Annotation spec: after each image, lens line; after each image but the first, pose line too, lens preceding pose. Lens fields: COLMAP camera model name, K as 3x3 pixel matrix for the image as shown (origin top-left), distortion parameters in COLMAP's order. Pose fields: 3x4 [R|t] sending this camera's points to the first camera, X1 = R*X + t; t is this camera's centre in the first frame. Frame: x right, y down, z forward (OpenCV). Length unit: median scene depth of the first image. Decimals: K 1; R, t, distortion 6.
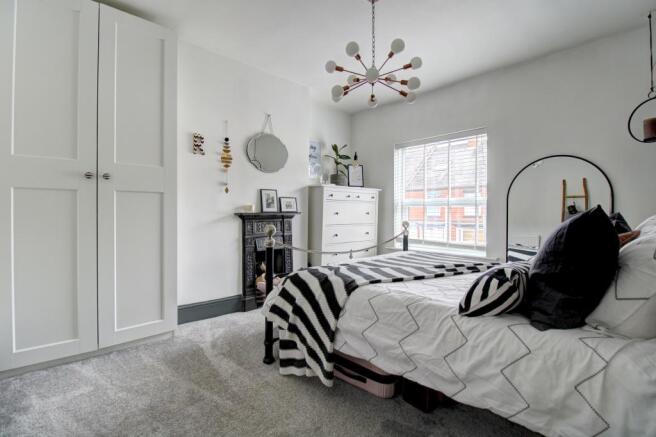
lens RADIAL K [[308.8, 0, 330.3], [0, 308.8, 214.9], [0, 0, 1]] dist [0.000148, -0.000998]
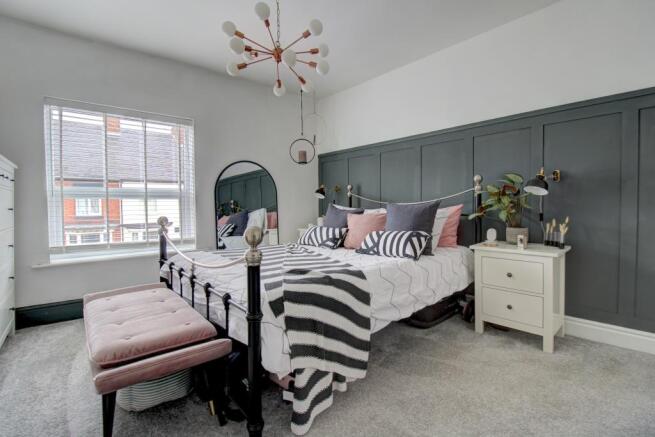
lens RADIAL K [[308.3, 0, 329.6], [0, 308.3, 217.1], [0, 0, 1]] dist [0.000148, -0.000998]
pose [[0.019310, -0.048231, 0.998650, -0.726439], [0.017896, 0.998692, 0.047887, -0.013973], [-0.999653, 0.016947, 0.020148, 0.787196]]
